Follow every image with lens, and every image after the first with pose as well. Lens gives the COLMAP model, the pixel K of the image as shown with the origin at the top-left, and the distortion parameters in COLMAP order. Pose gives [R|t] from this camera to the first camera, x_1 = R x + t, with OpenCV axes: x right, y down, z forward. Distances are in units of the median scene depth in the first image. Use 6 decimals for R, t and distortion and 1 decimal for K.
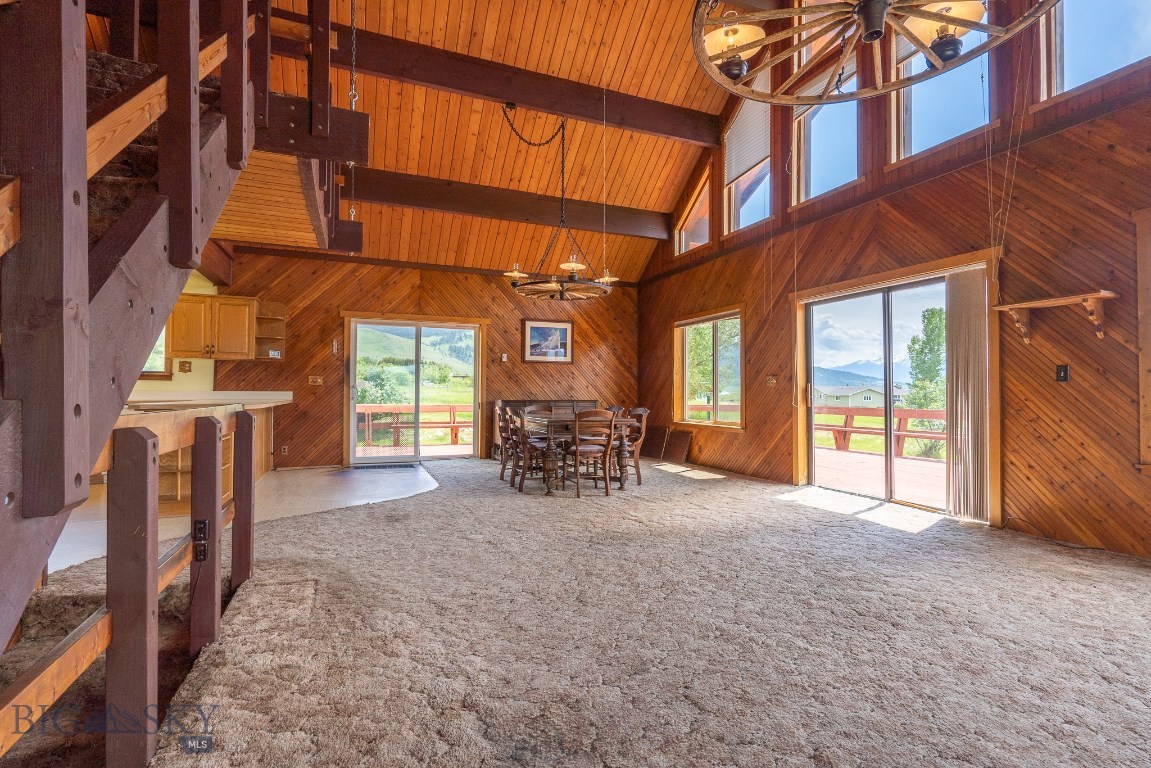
lens RADIAL K [[526.2, 0, 579.5], [0, 526.2, 385.6], [0, 0, 1]] dist [0.000789, 0.000417]
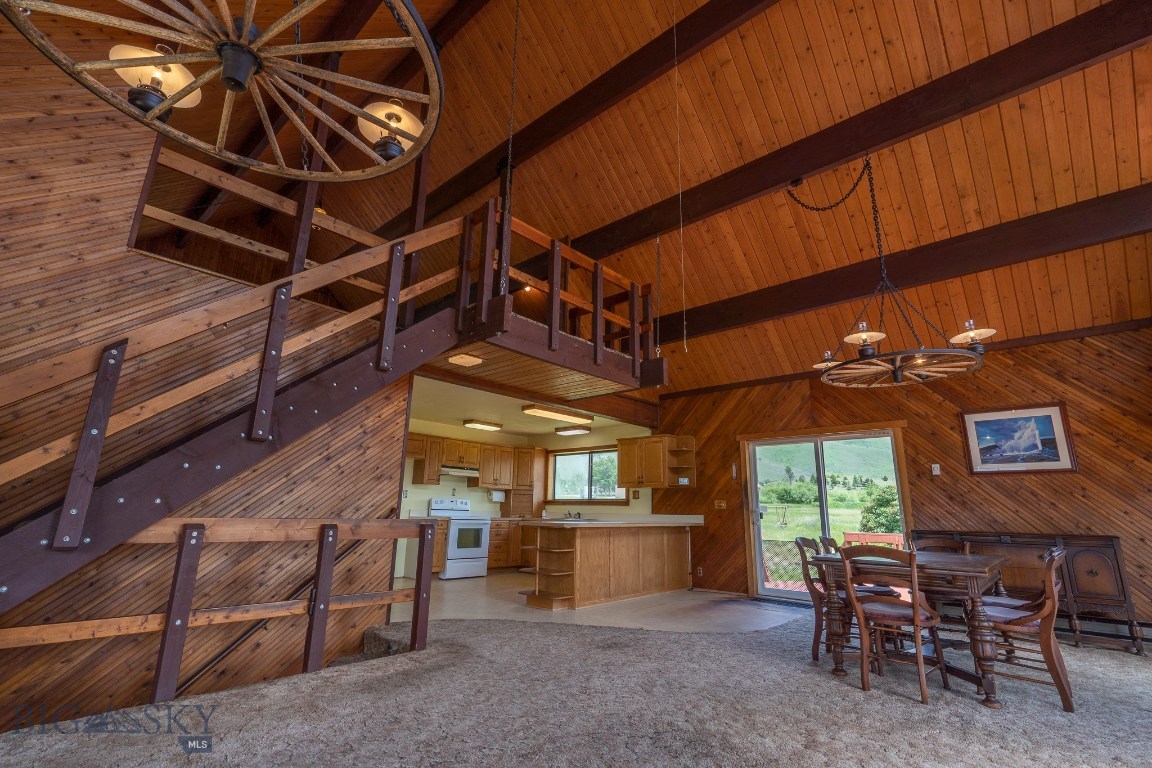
lens RADIAL K [[526.6, 0, 580.2], [0, 526.6, 384.6], [0, 0, 1]] dist [0.000789, 0.000417]
pose [[0.438336, -0.210241, -0.873877, 0.341040], [-0.003537, 0.971847, -0.235585, 0.005890], [0.898804, 0.106356, 0.425252, 0.275934]]
